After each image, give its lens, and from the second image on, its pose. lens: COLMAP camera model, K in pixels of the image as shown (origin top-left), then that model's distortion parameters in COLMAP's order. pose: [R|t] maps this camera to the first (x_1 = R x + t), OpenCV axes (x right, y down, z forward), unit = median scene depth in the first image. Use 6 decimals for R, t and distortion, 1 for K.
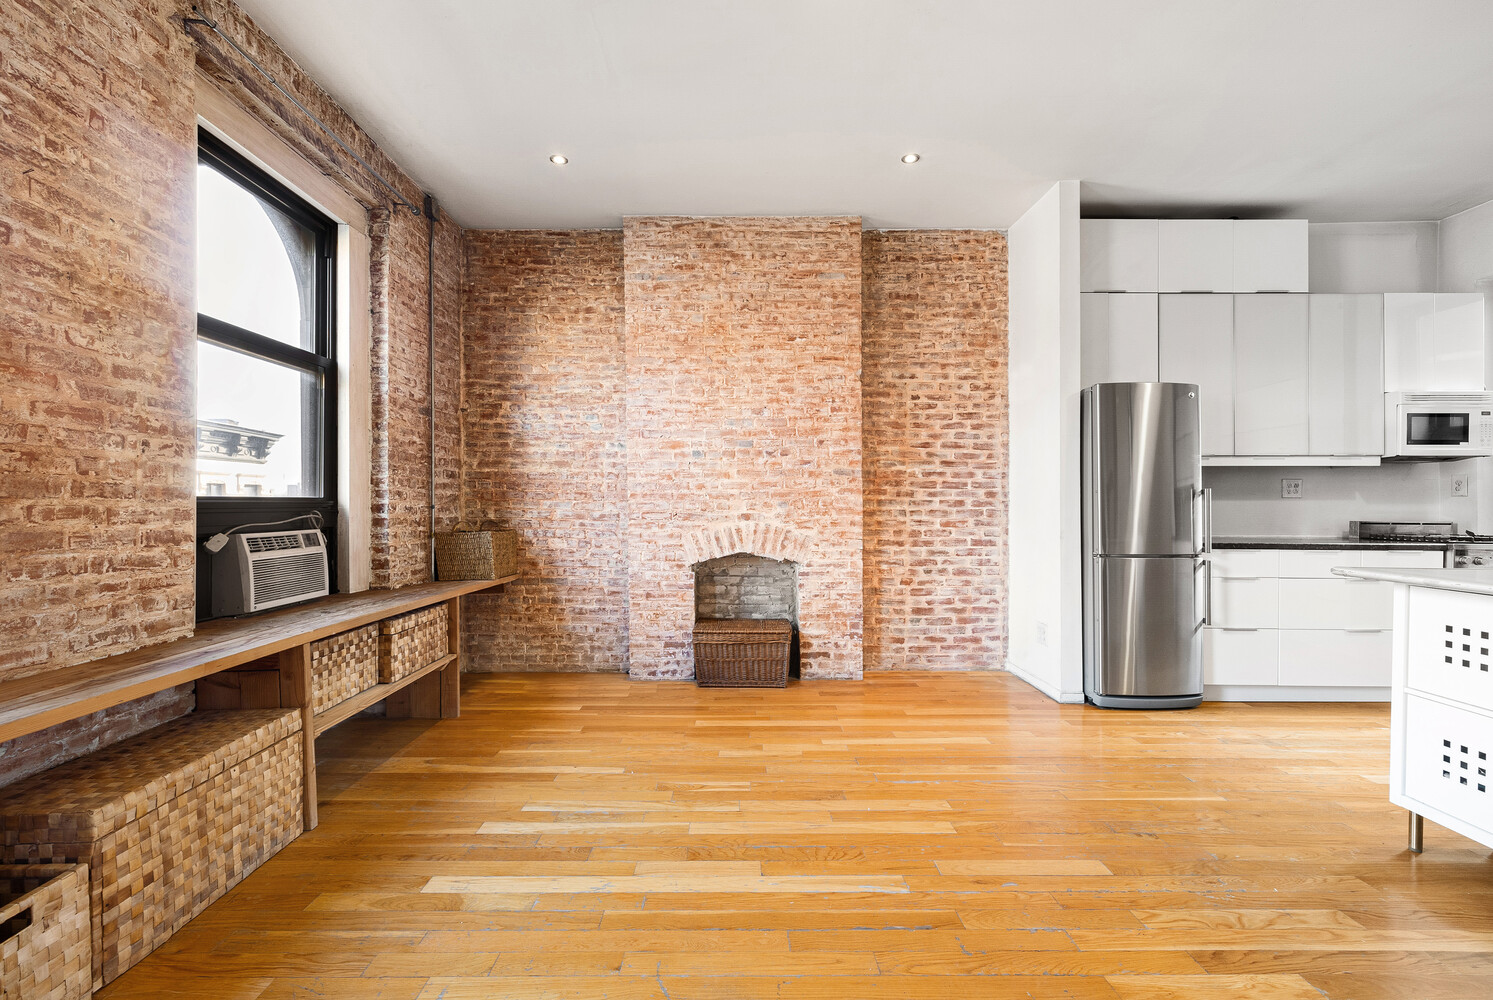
lens RADIAL K [[635.6, 0, 743.0], [0, 635.6, 502.6], [0, 0, 1]] dist [0.000175, 0.000341]
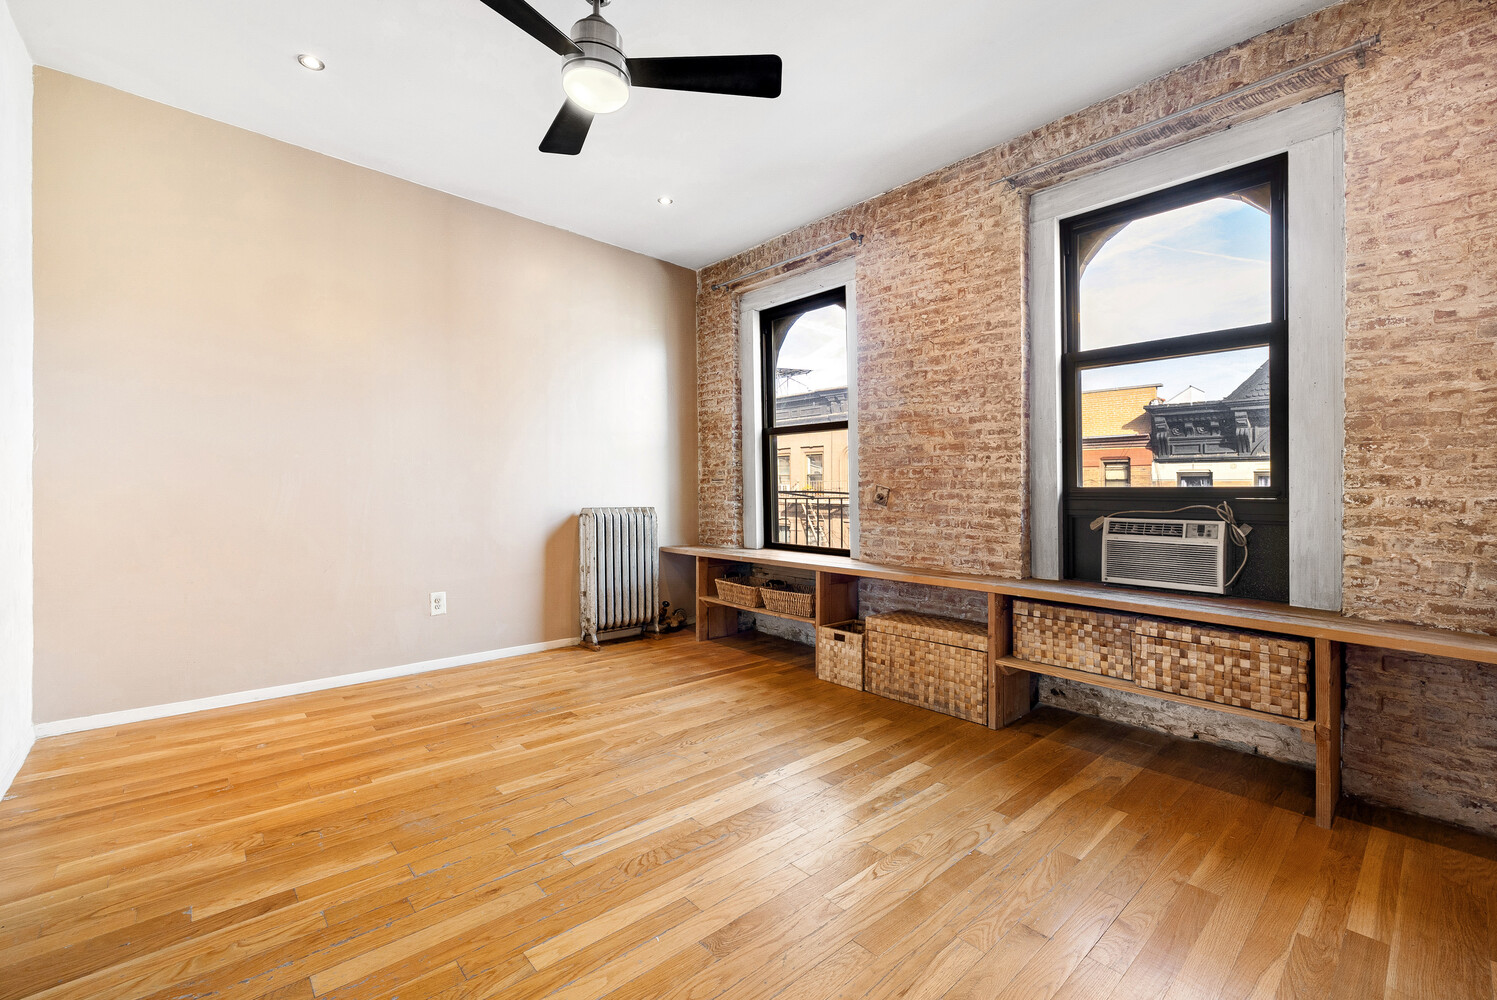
lens RADIAL K [[613.8, 0, 748.5], [0, 613.8, 500.0], [0, 0, 1]] dist [-0.013550, 0.000140]
pose [[-0.748409, -0.000980, -0.663237, 0.317126], [-0.009853, 0.999905, 0.009641, 0.006636], [0.663165, 0.013750, -0.748347, 0.883193]]
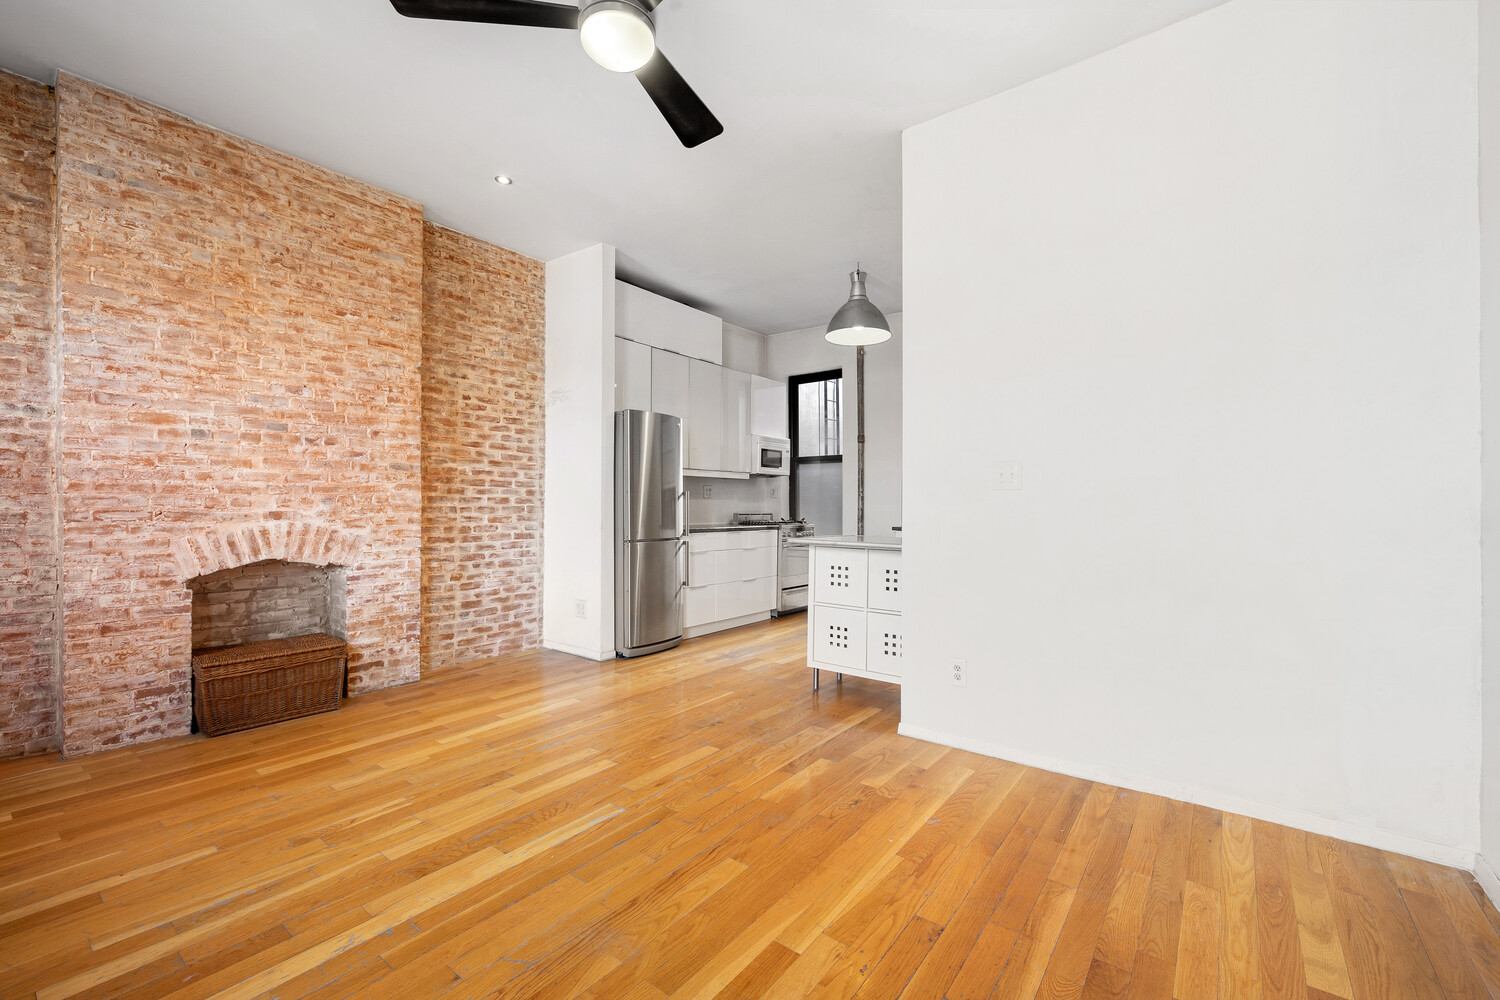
lens RADIAL K [[622.8, 0, 744.3], [0, 622.8, 496.4], [0, 0, 1]] dist [0.000638, 0.000364]
pose [[0.614462, 0.011164, 0.788867, -0.259200], [-0.006594, 0.999938, -0.009014, 0.000904], [-0.788919, 0.000337, 0.614497, 0.025432]]
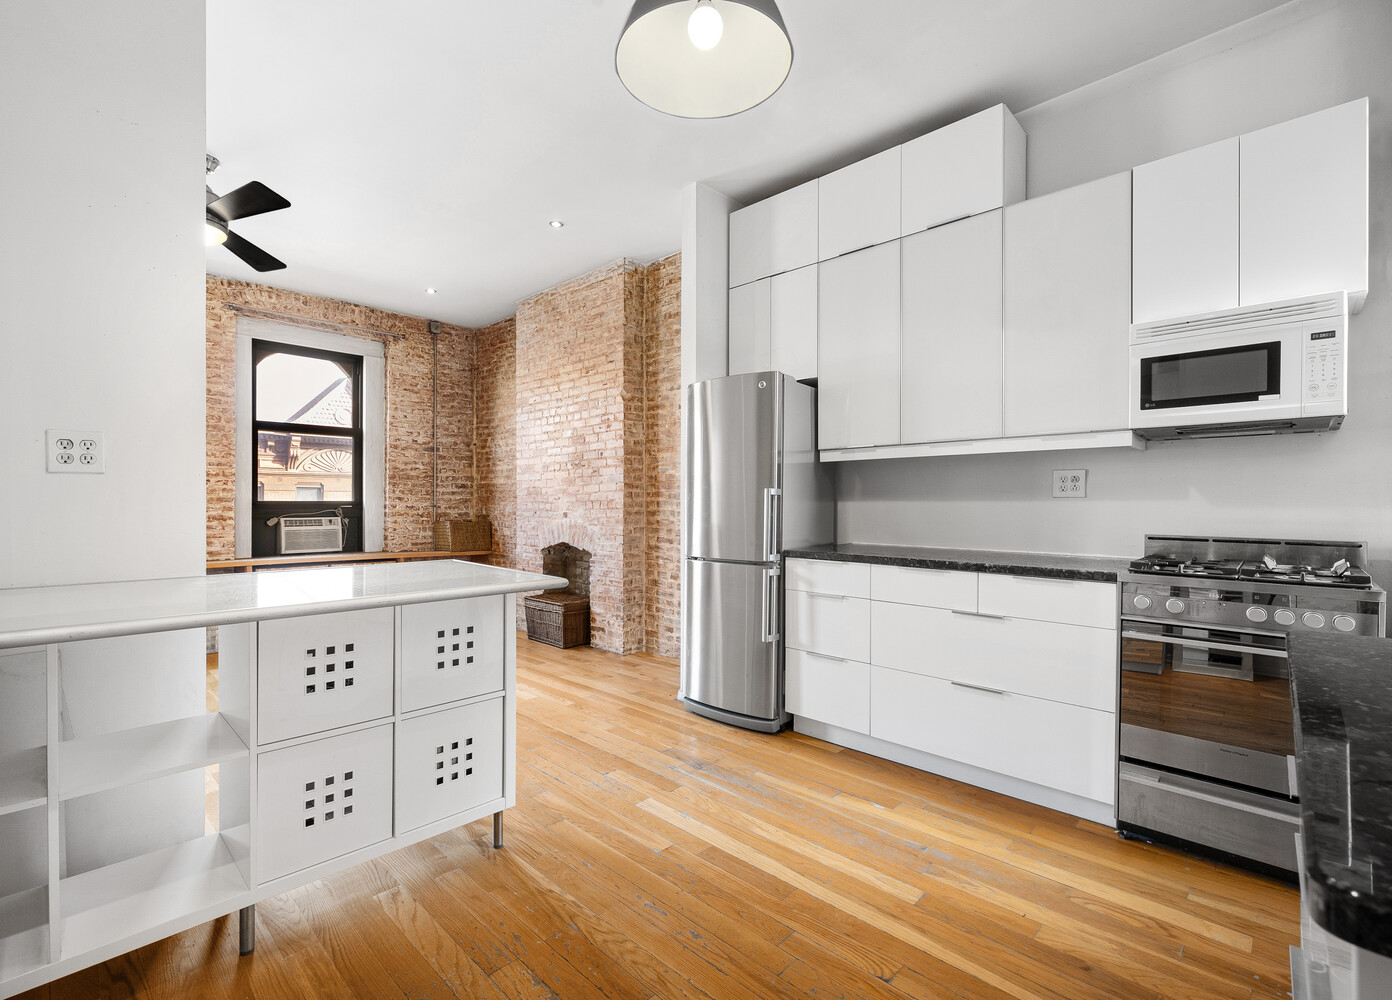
lens RADIAL K [[638.4, 0, 686.9], [0, 638.4, 502.4], [0, 0, 1]] dist [0.001819, 0.000016]
pose [[0.720387, -0.000513, -0.693572, 1.080658], [-0.000290, 0.999999, -0.001040, -0.001620], [0.693572, 0.000950, 0.720387, 0.237203]]
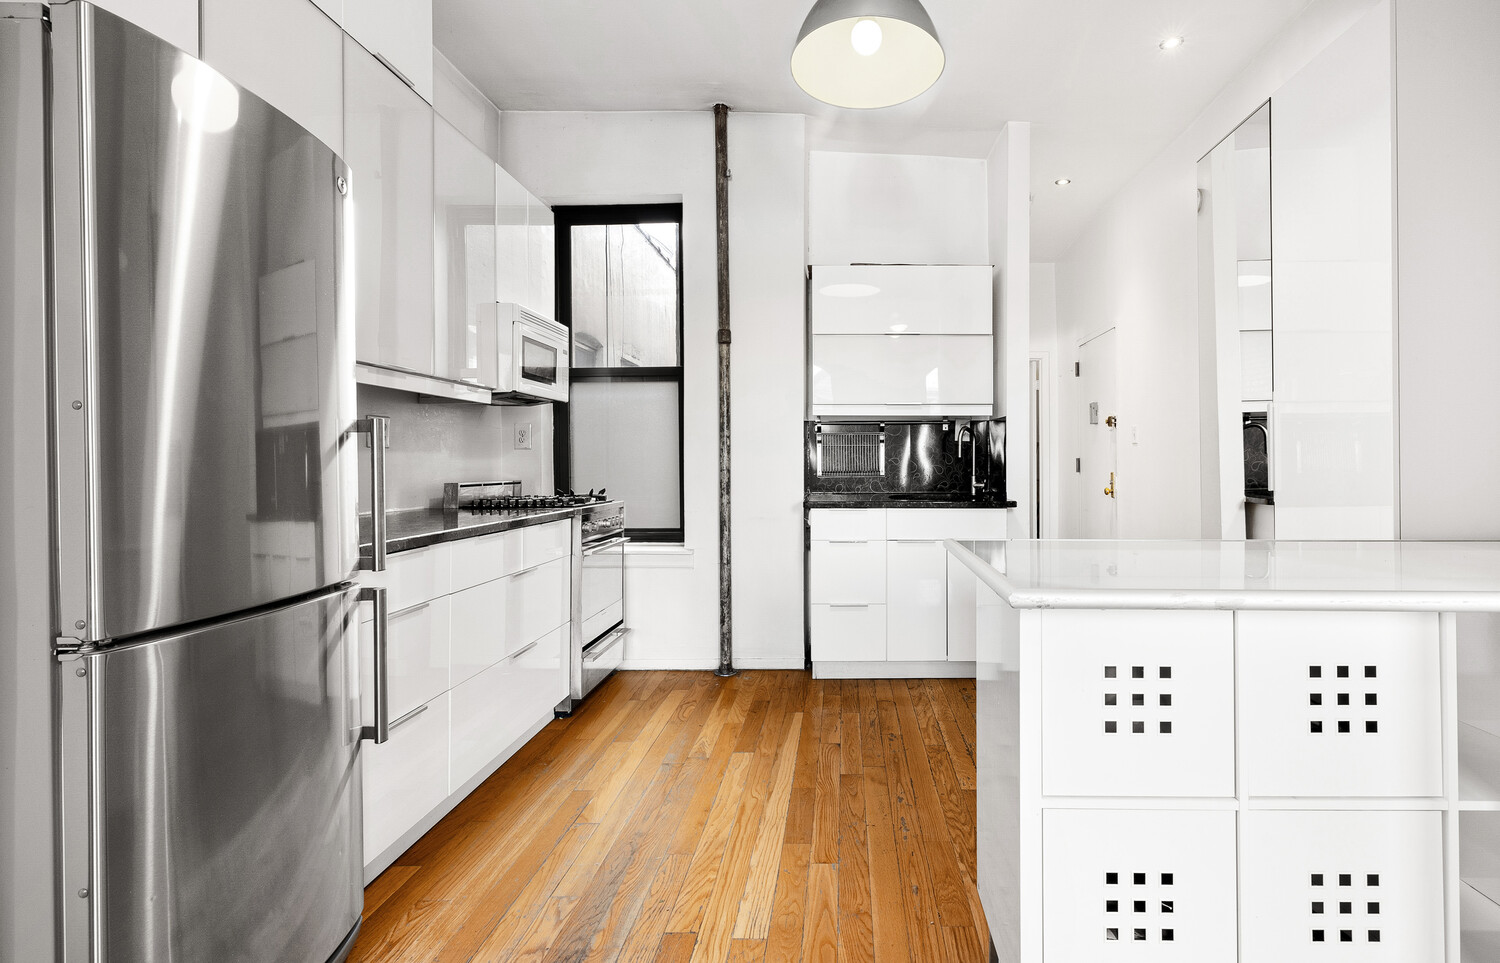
lens RADIAL K [[679.0, 0, 829.8], [0, 679.0, 458.8], [0, 0, 1]] dist [-0.000801, -0.000188]
pose [[0.011962, 0.003802, 0.999921, 0.241708], [0.001353, 0.999992, -0.003819, 0.005712], [-0.999928, 0.001399, 0.011957, 0.592040]]
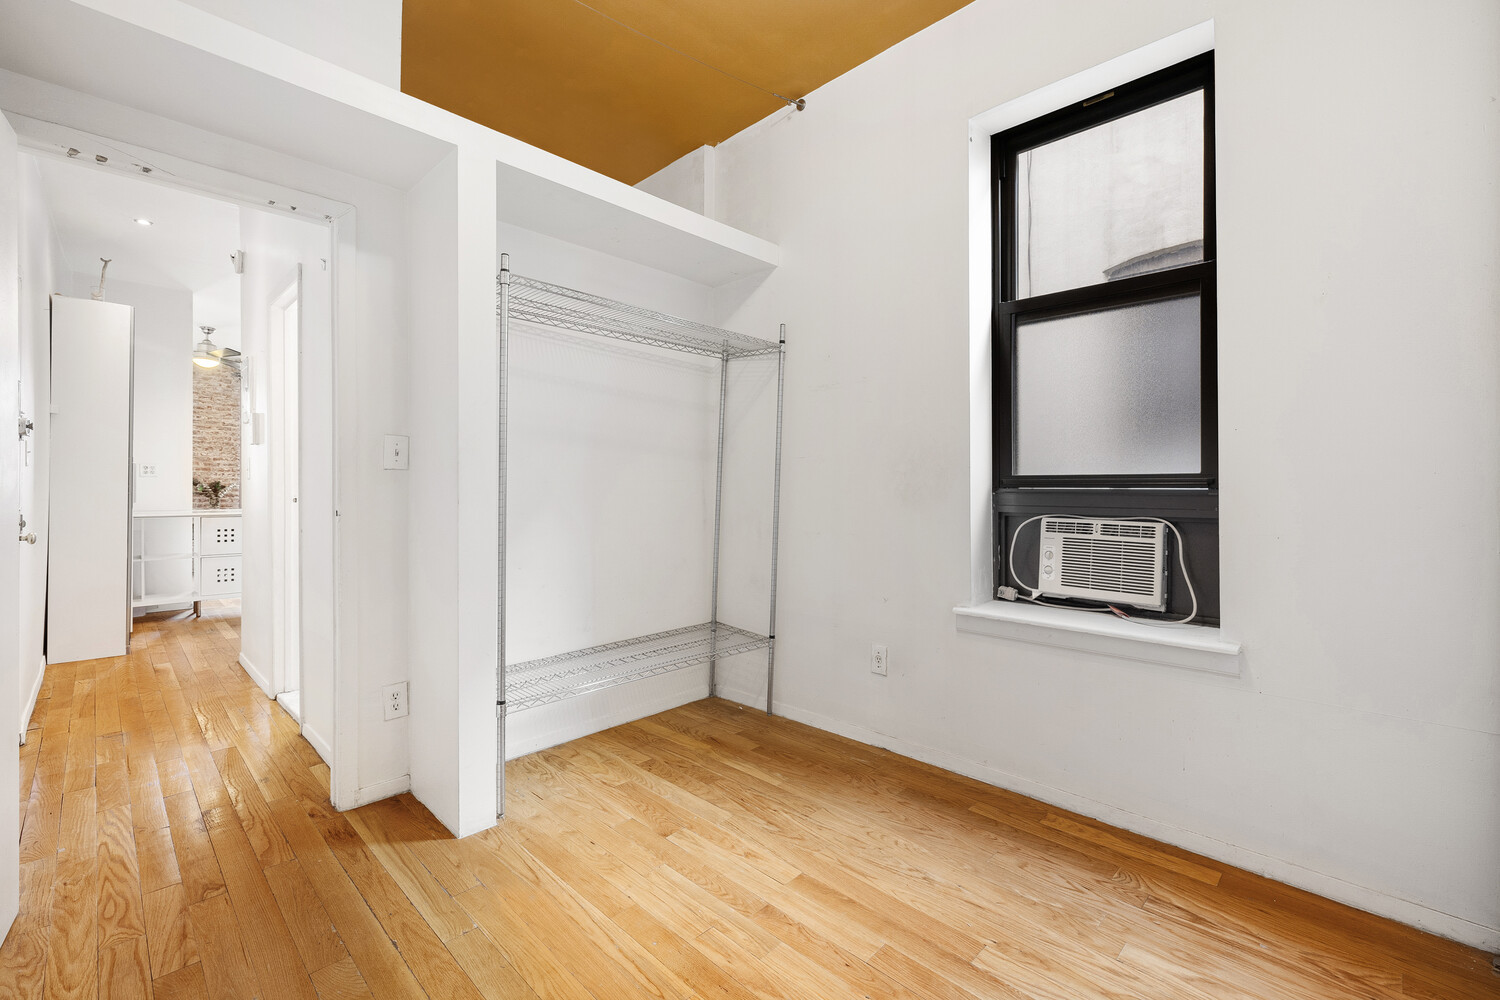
lens RADIAL K [[638.5, 0, 746.5], [0, 638.5, 502.7], [0, 0, 1]] dist [0.000175, 0.000341]
pose [[0.709043, 0.016097, -0.704982, 2.406096], [-0.001556, 0.999773, 0.021263, 0.003902], [0.705164, -0.013979, 0.708907, 0.192191]]
